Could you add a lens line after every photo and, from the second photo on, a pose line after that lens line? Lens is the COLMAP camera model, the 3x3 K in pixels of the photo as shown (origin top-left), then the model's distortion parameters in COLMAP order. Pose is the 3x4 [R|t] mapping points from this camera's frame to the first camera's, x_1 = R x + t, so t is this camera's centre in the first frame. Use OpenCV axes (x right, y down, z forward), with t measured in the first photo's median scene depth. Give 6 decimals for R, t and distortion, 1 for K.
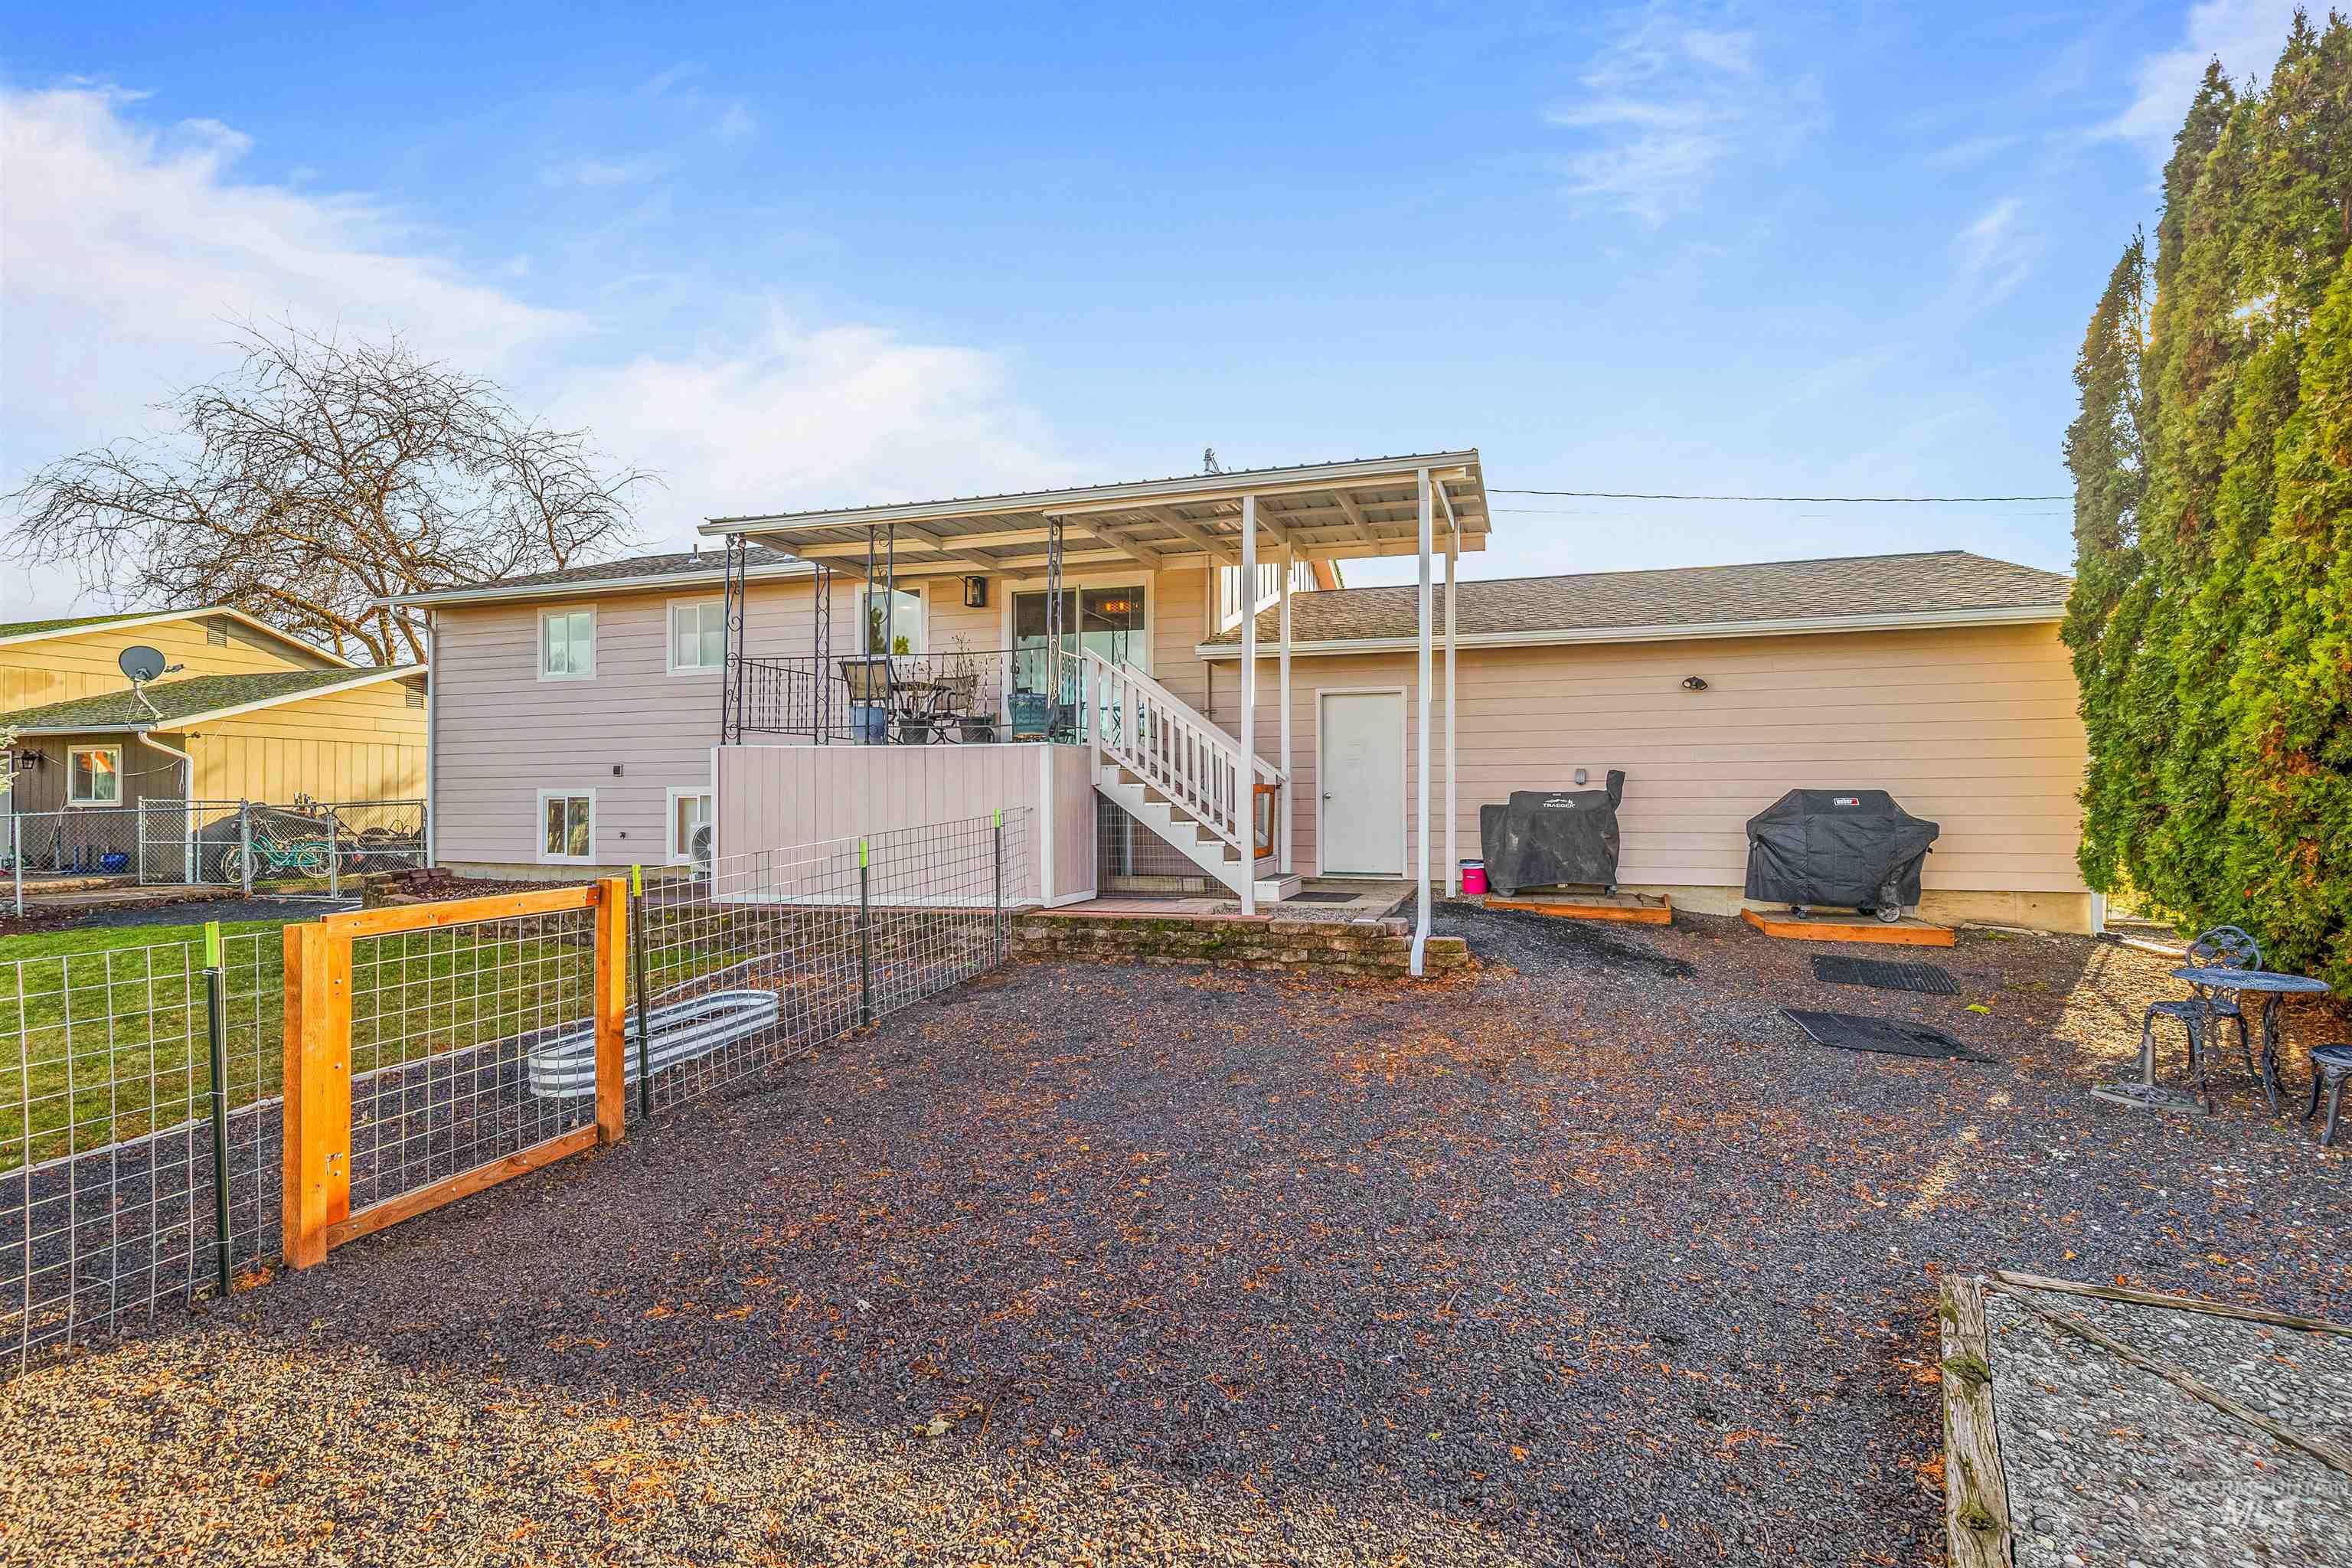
lens RADIAL K [[1057.6, 0, 1161.0], [0, 1057.6, 780.4], [0, 0, 1]] dist [-0.005954, 0.003180]
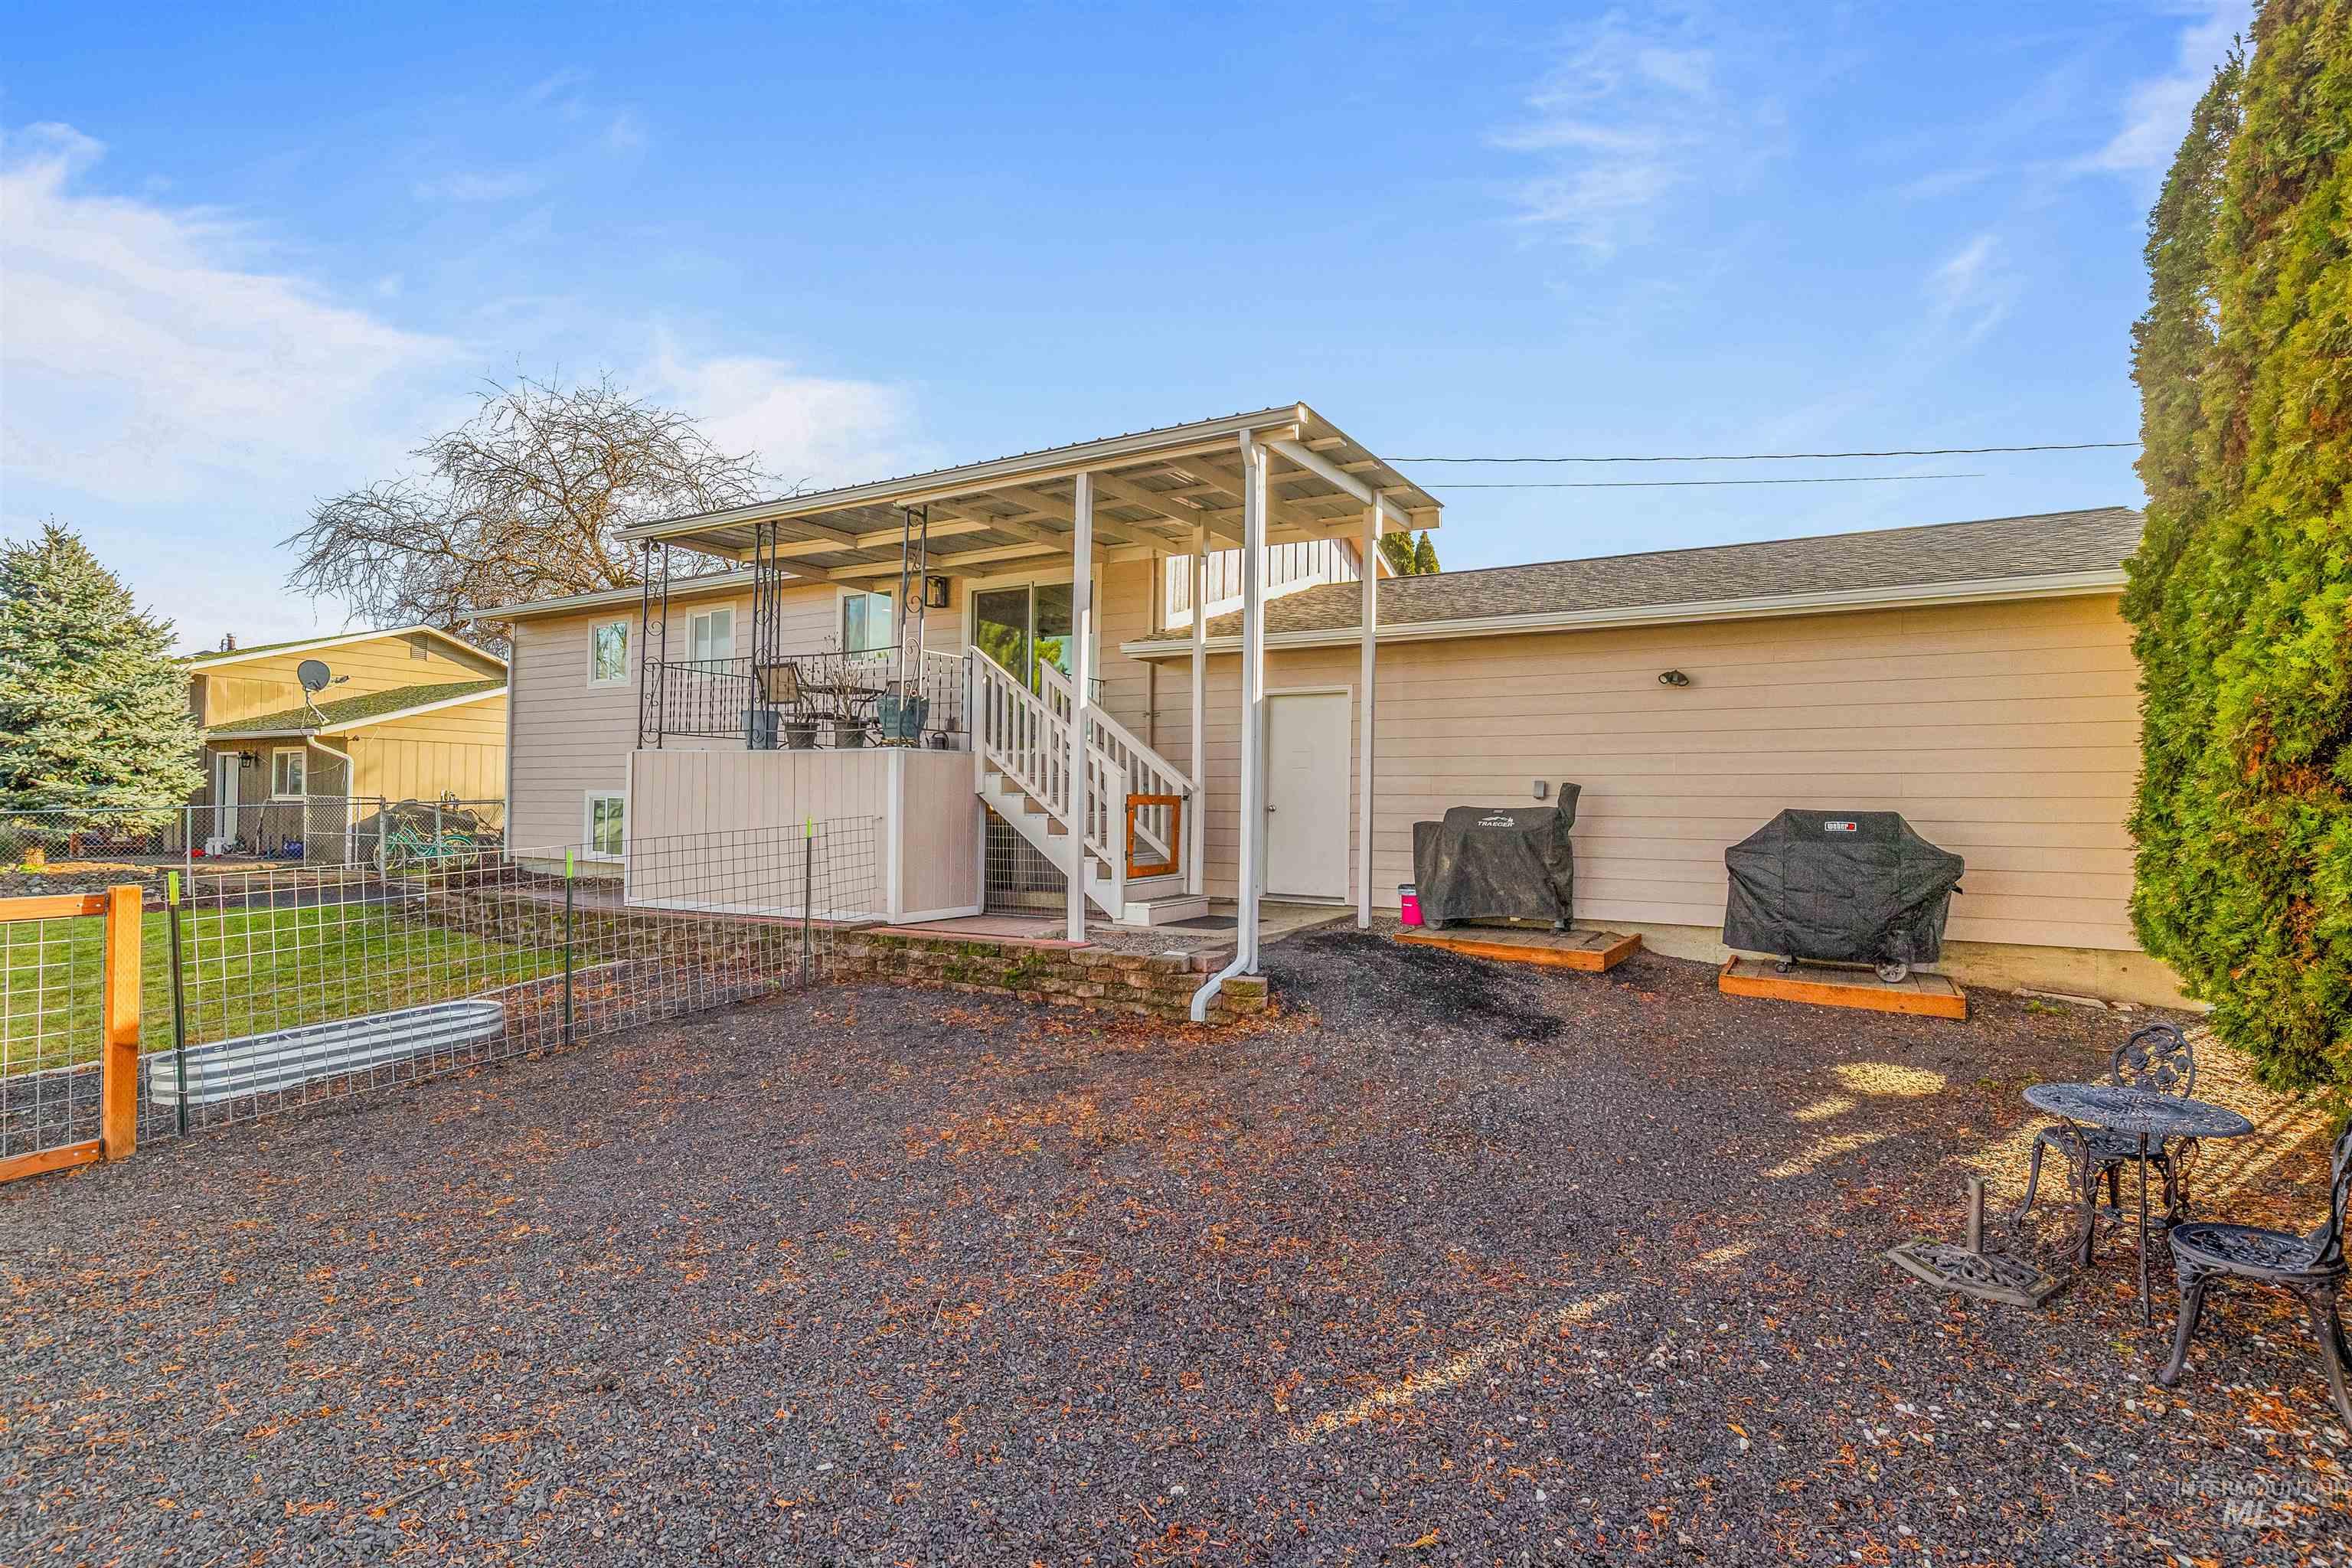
lens RADIAL K [[1057.6, 0, 1194.8], [0, 1057.6, 786.4], [0, 0, 1]] dist [-0.005954, 0.003180]
pose [[0.980136, 0.010971, -0.198025, 0.309461], [-0.011147, 0.999938, 0.000227, -0.003894], [0.198015, 0.001985, 0.980197, 0.123873]]
